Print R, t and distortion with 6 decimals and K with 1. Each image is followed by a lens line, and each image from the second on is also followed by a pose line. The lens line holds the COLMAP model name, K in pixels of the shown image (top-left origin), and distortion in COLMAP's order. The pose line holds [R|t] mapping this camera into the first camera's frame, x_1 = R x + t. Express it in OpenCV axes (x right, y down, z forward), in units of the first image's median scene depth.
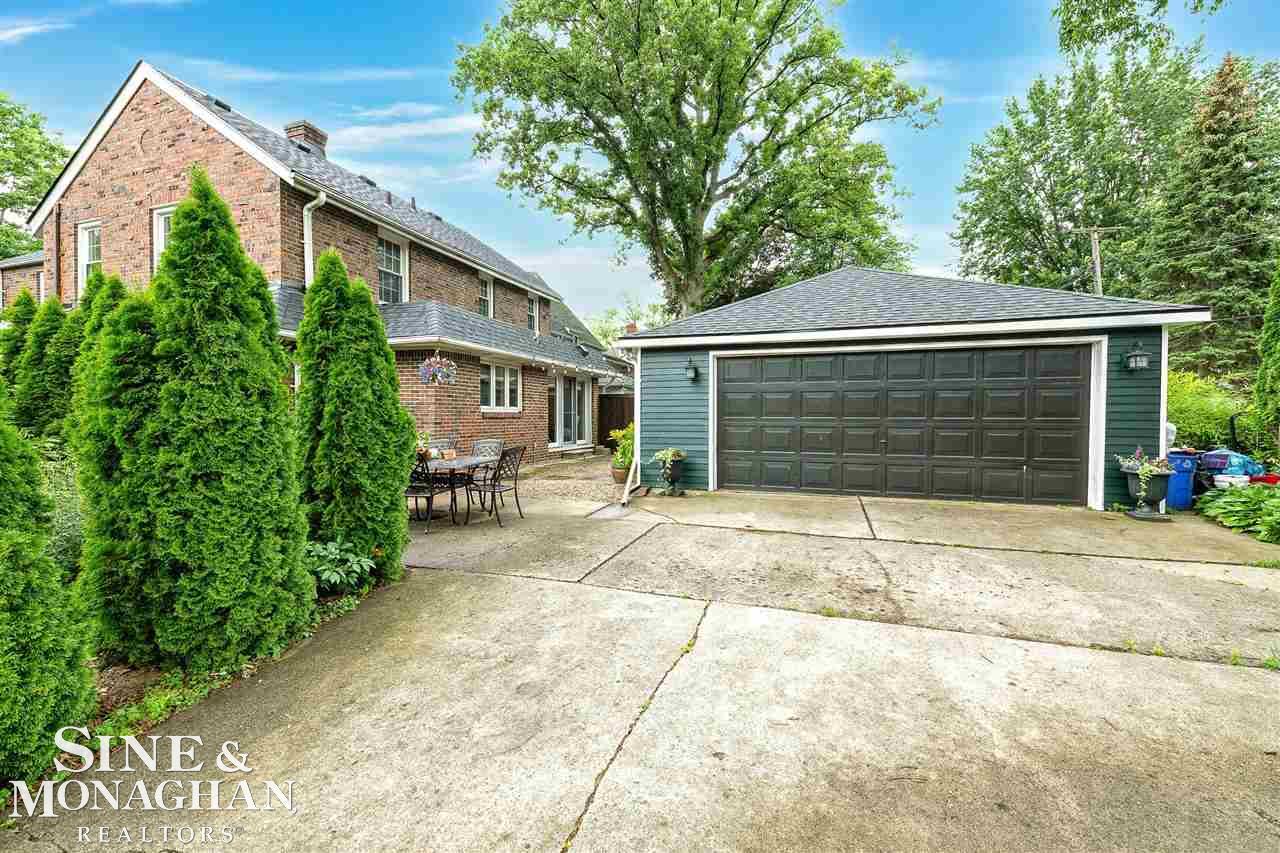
lens RADIAL K [[554.6, 0, 640.0], [0, 554.6, 426.5], [0, 0, 1]] dist [-0.000121, -0.000440]
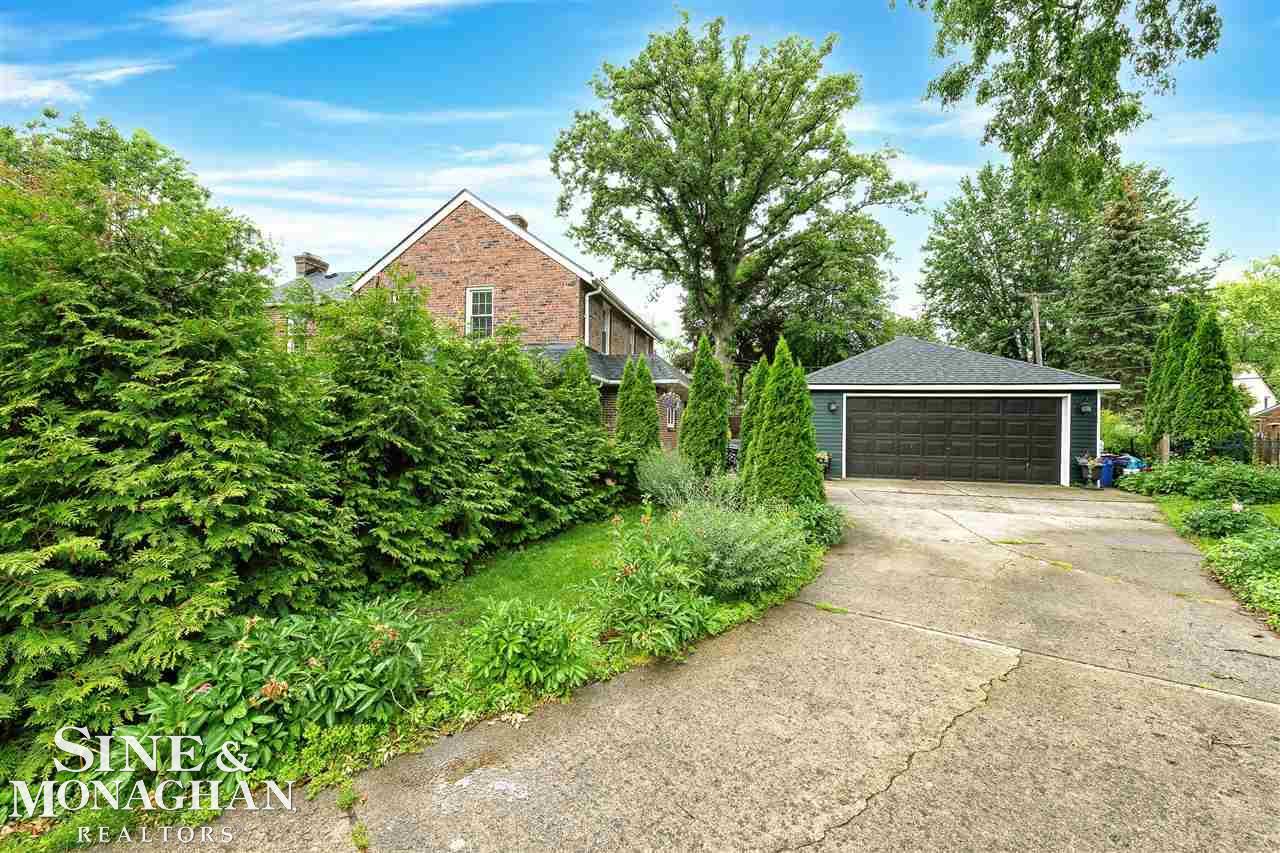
lens RADIAL K [[554.0, 0, 640.2], [0, 554.0, 422.4], [0, 0, 1]] dist [0.000363, 0.000054]
pose [[0.995727, 0.018705, 0.090430, -0.251192], [-0.015812, 0.999343, -0.032603, 0.005987], [-0.090980, 0.031034, 0.995369, -0.238060]]
